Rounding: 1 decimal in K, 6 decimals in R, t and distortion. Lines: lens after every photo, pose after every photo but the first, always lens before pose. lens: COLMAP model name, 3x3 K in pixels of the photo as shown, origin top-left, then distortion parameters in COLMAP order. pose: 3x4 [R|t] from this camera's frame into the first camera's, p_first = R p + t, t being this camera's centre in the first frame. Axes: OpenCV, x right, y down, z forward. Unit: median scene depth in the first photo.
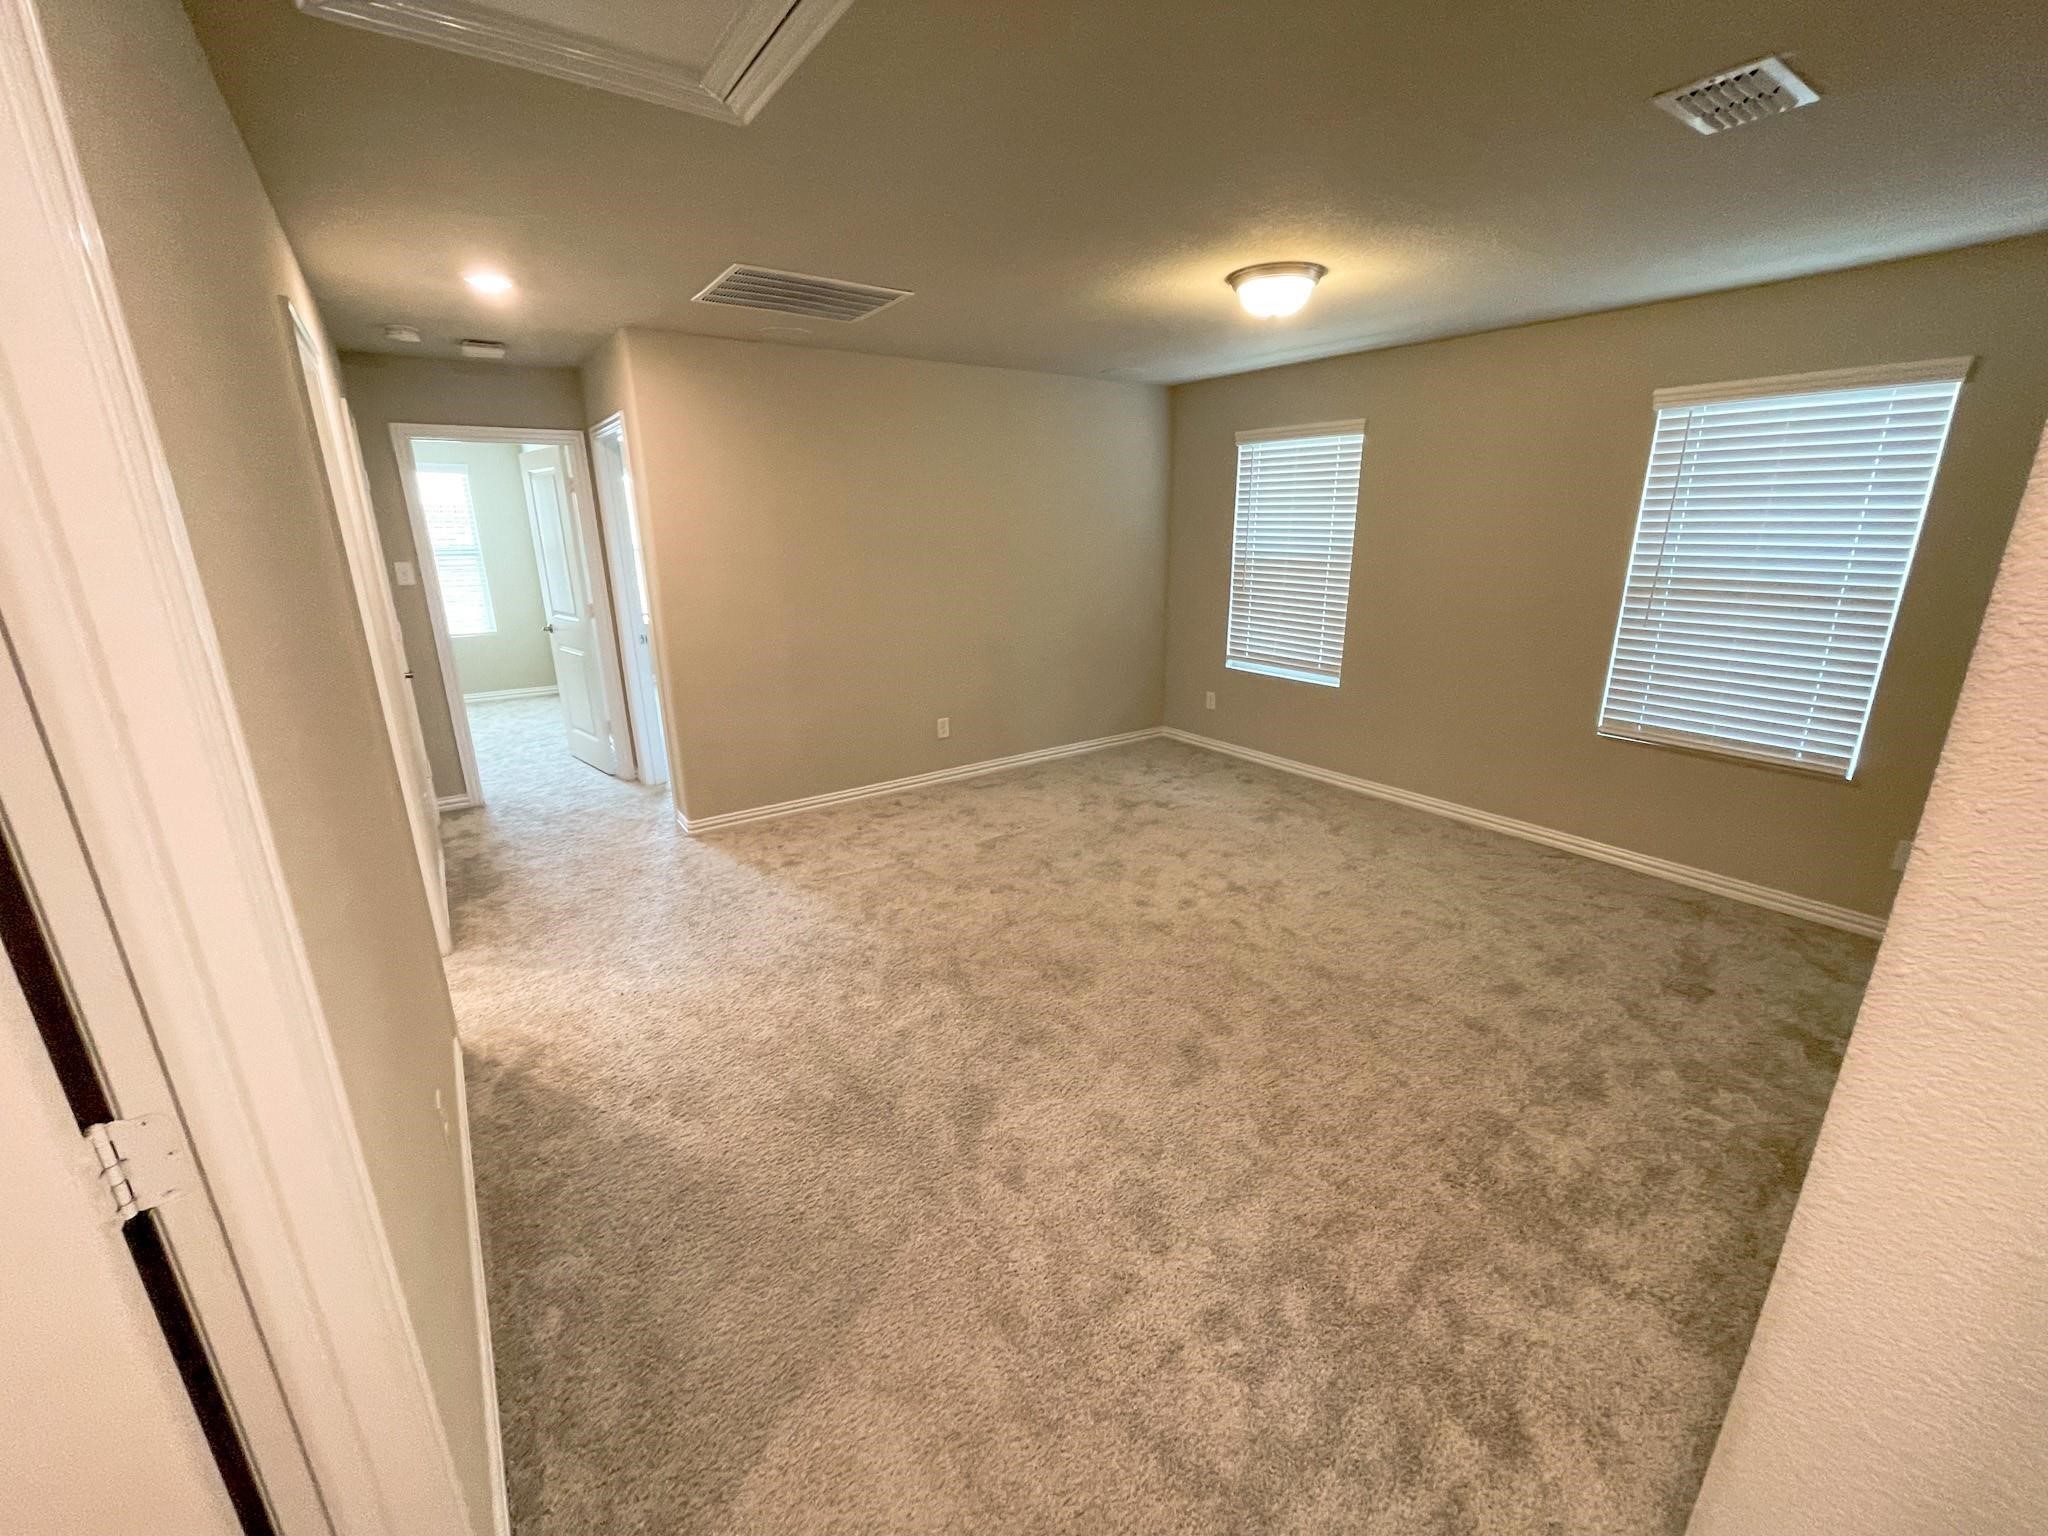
lens RADIAL K [[827.8, 0, 1004.5], [0, 827.8, 774.2], [0, 0, 1]] dist [-0.000835, -0.000833]
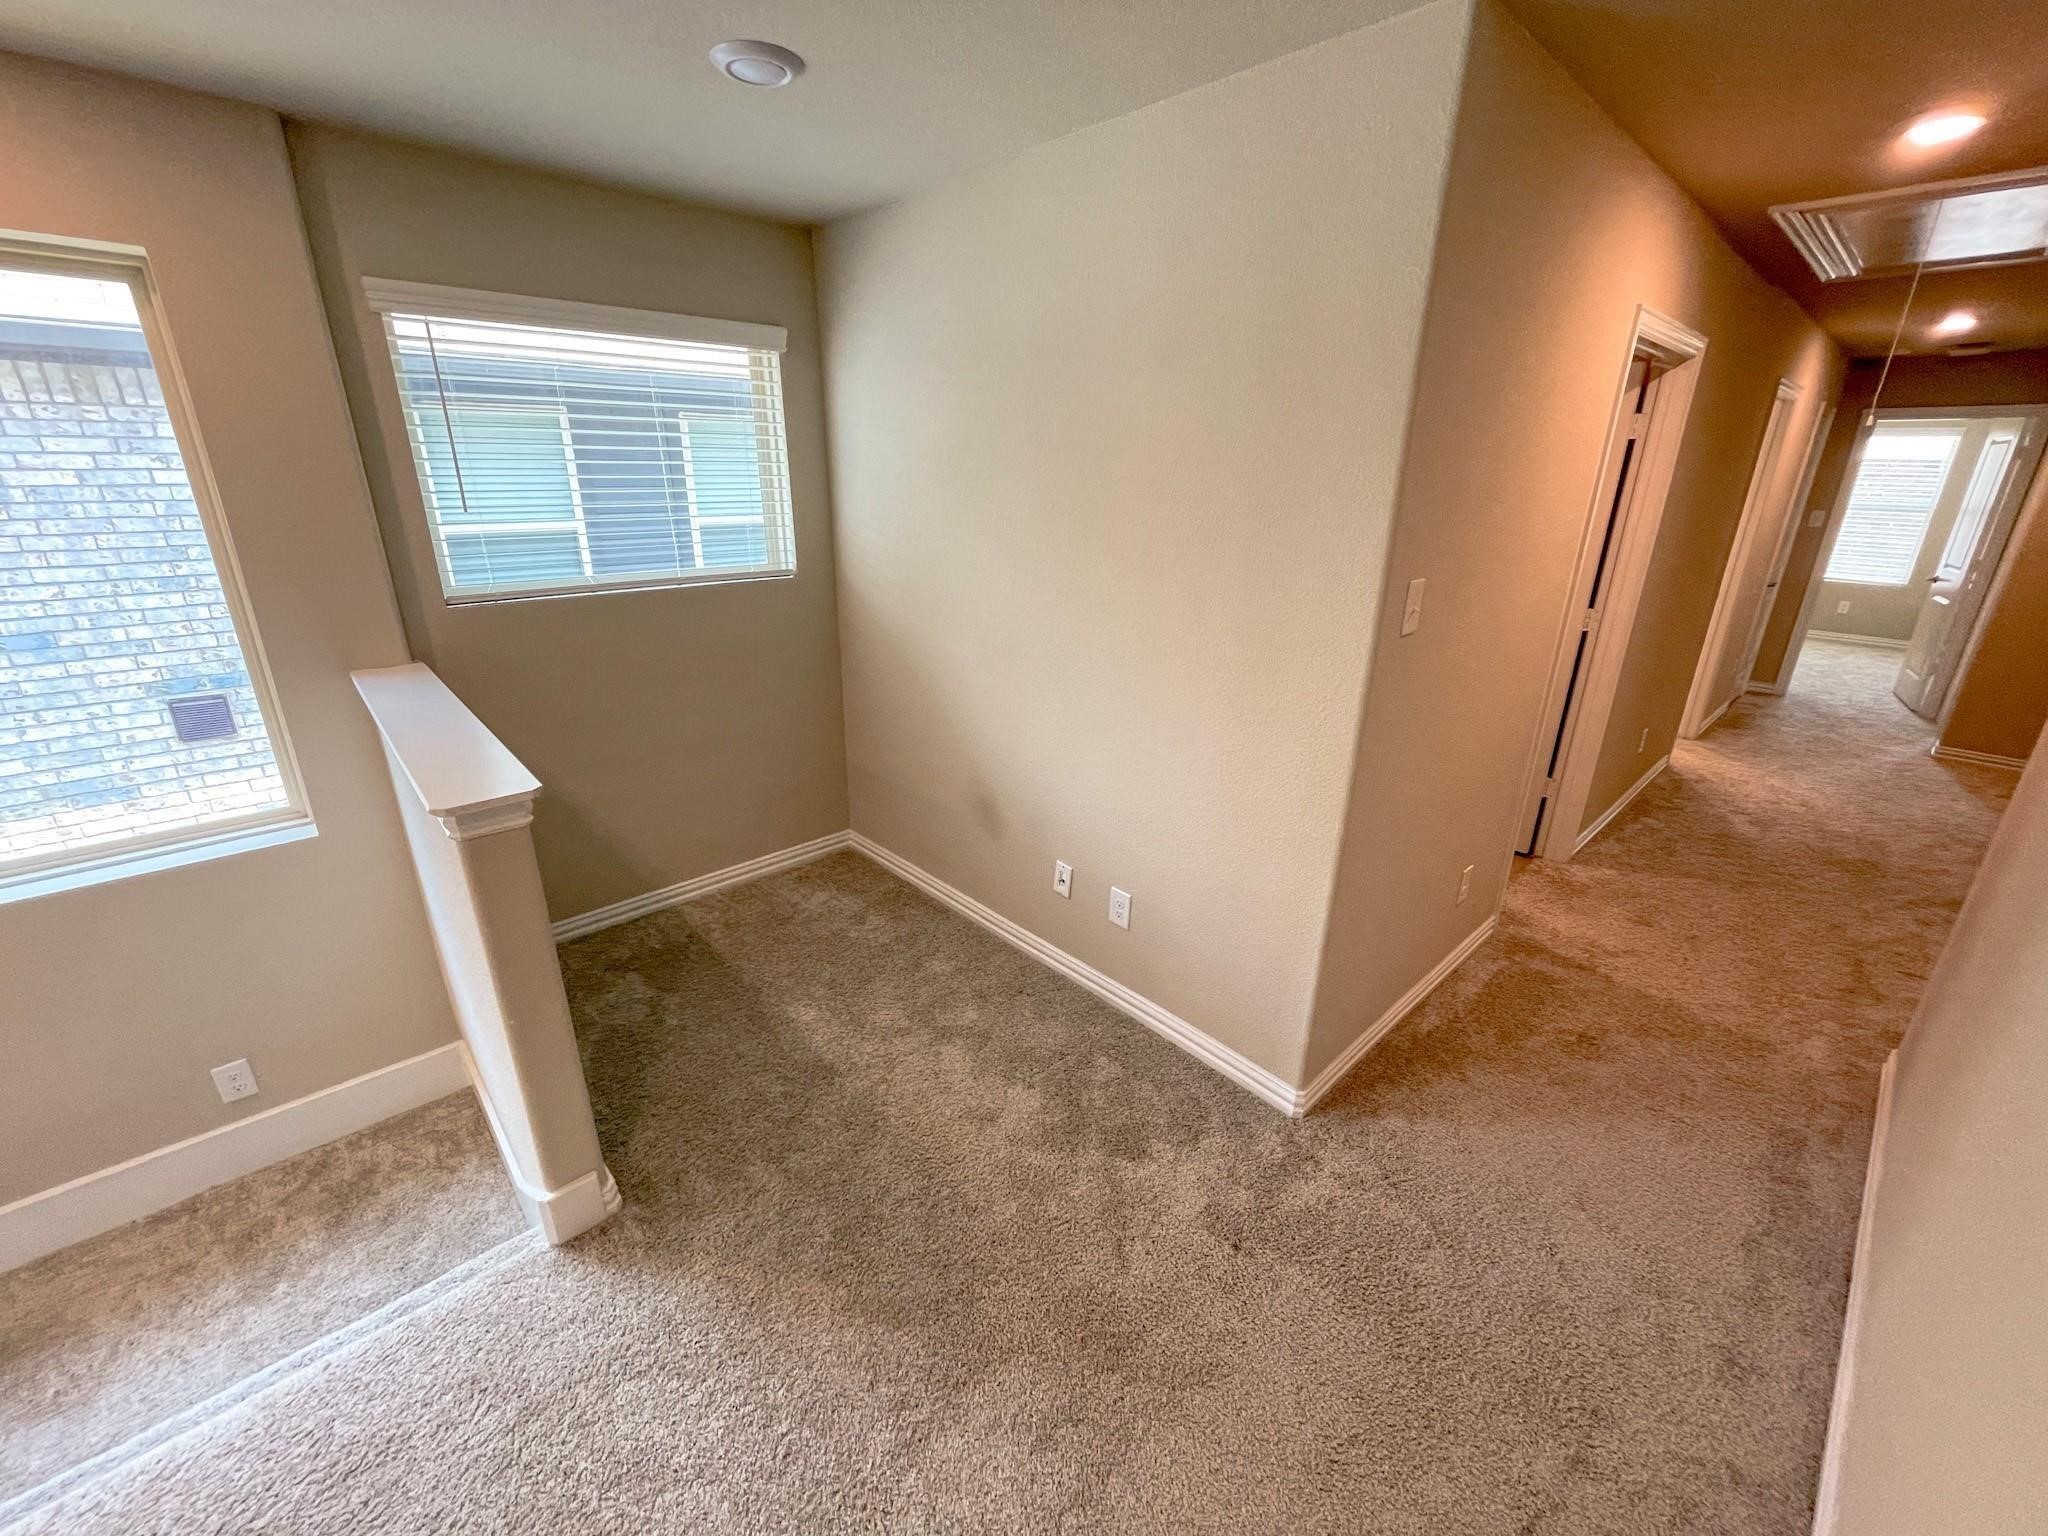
lens RADIAL K [[827.8, 0, 1015.4], [0, 827.8, 756.9], [0, 0, 1]] dist [-0.000835, -0.000833]
pose [[0.137429, 0.349440, -0.926825, 3.216730], [-0.308059, 0.904378, 0.295298, 0.771672], [0.941389, 0.244935, 0.231936, -3.087685]]
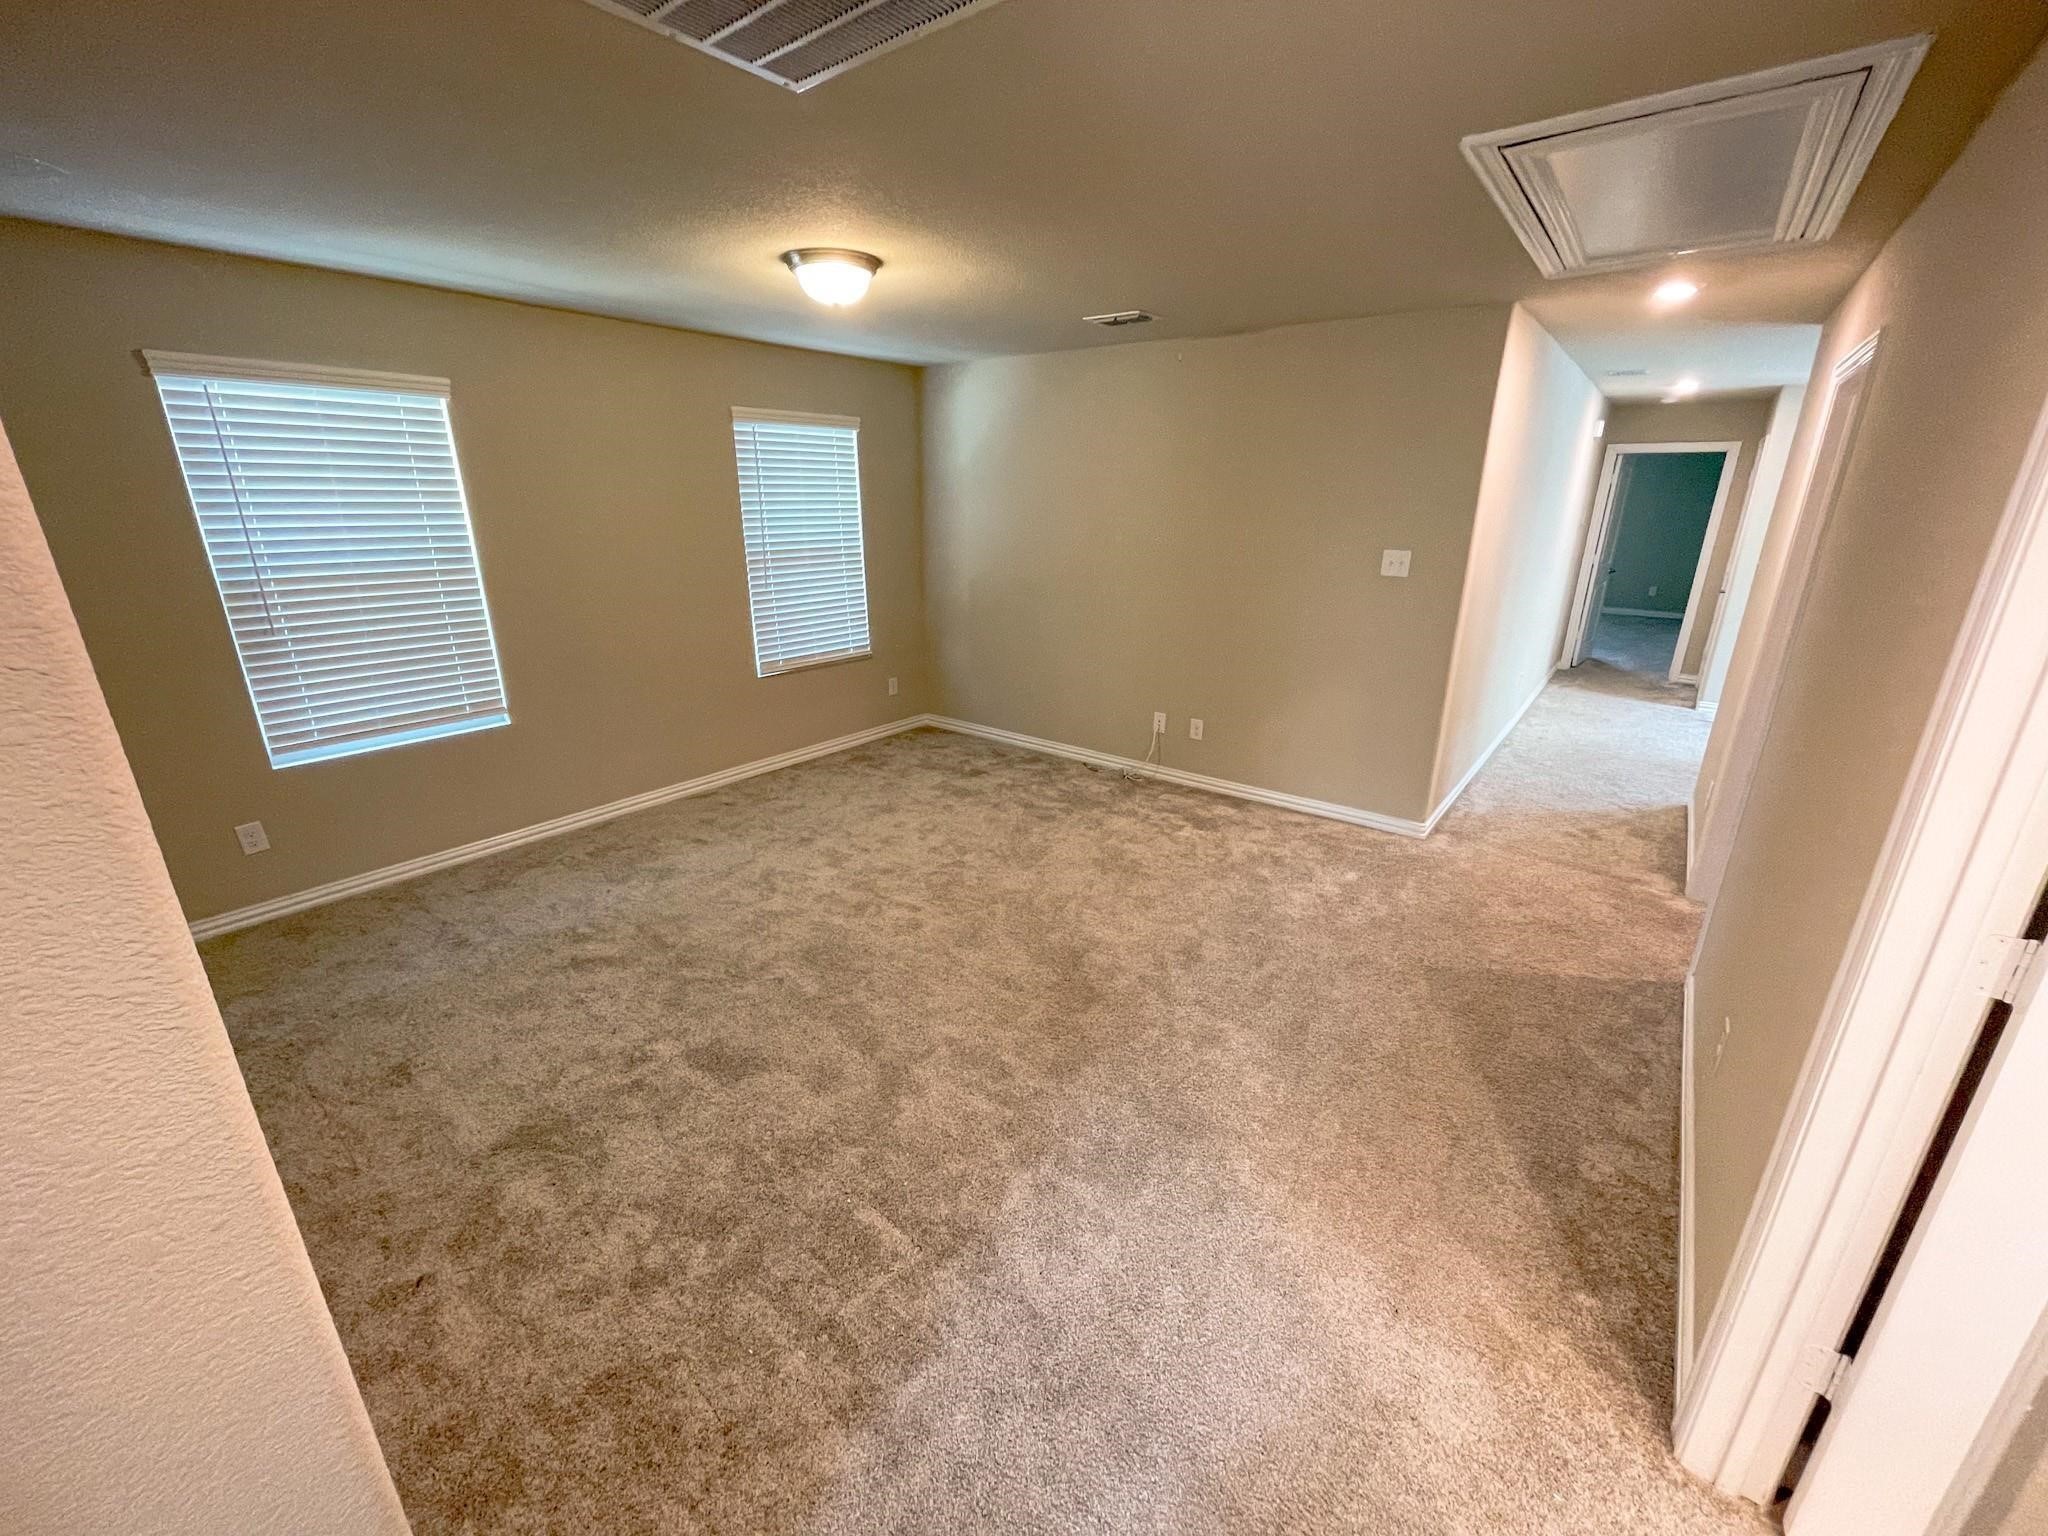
lens RADIAL K [[827.8, 0, 1020.4], [0, 827.8, 772.4], [0, 0, 1]] dist [-0.000835, -0.000833]
pose [[-0.300829, -0.294803, 0.906969, -0.467977], [0.287371, 0.878797, 0.380963, -0.224252], [-0.909351, 0.375241, -0.179650, 0.714070]]
